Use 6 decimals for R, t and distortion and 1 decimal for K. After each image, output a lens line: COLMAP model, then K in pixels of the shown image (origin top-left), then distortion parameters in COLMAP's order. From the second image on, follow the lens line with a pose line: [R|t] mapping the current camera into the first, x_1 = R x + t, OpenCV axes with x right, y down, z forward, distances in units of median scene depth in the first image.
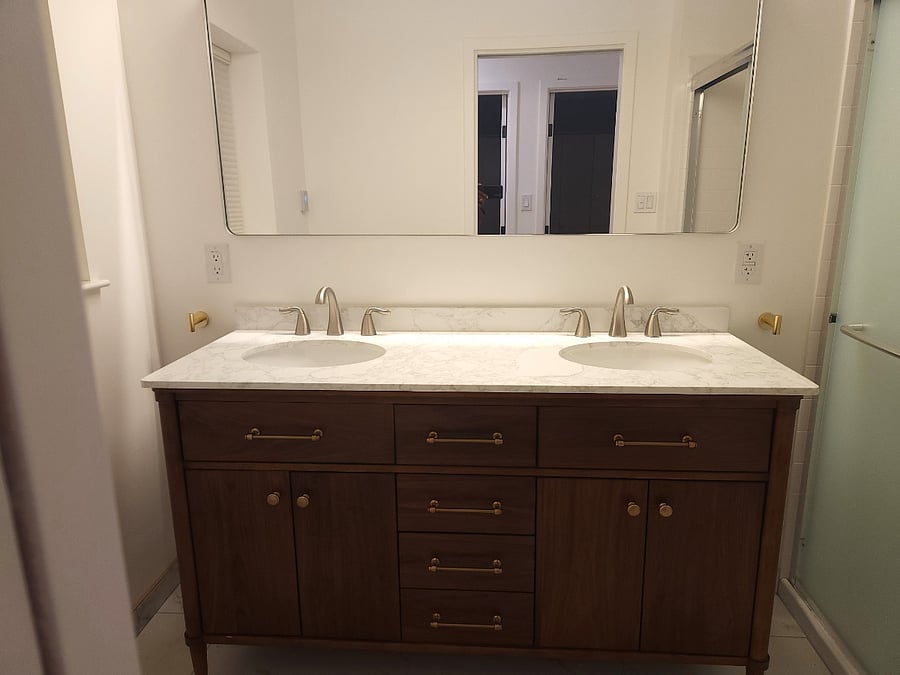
lens RADIAL K [[606.2, 0, 452.8], [0, 606.2, 339.0], [0, 0, 1]] dist [0.010139, 0.000895]
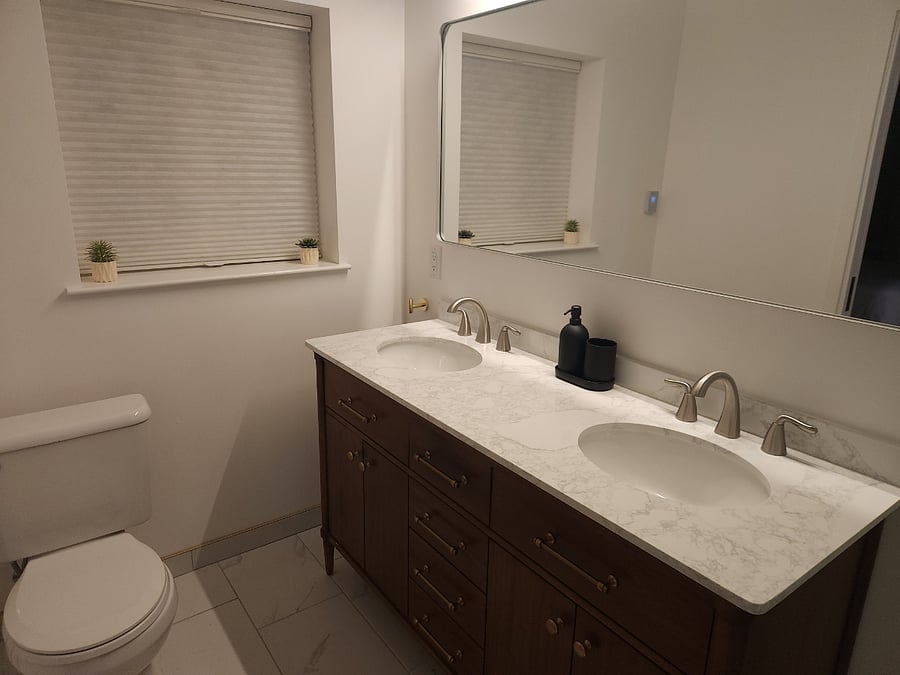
lens RADIAL K [[606.2, 0, 449.4], [0, 606.2, 334.9], [0, 0, 1]] dist [0.010139, 0.000895]
pose [[0.637915, 0.227779, -0.735650, 0.661845], [-0.199989, 0.971483, 0.127380, -0.172101], [0.743686, 0.065864, 0.665277, 0.276648]]
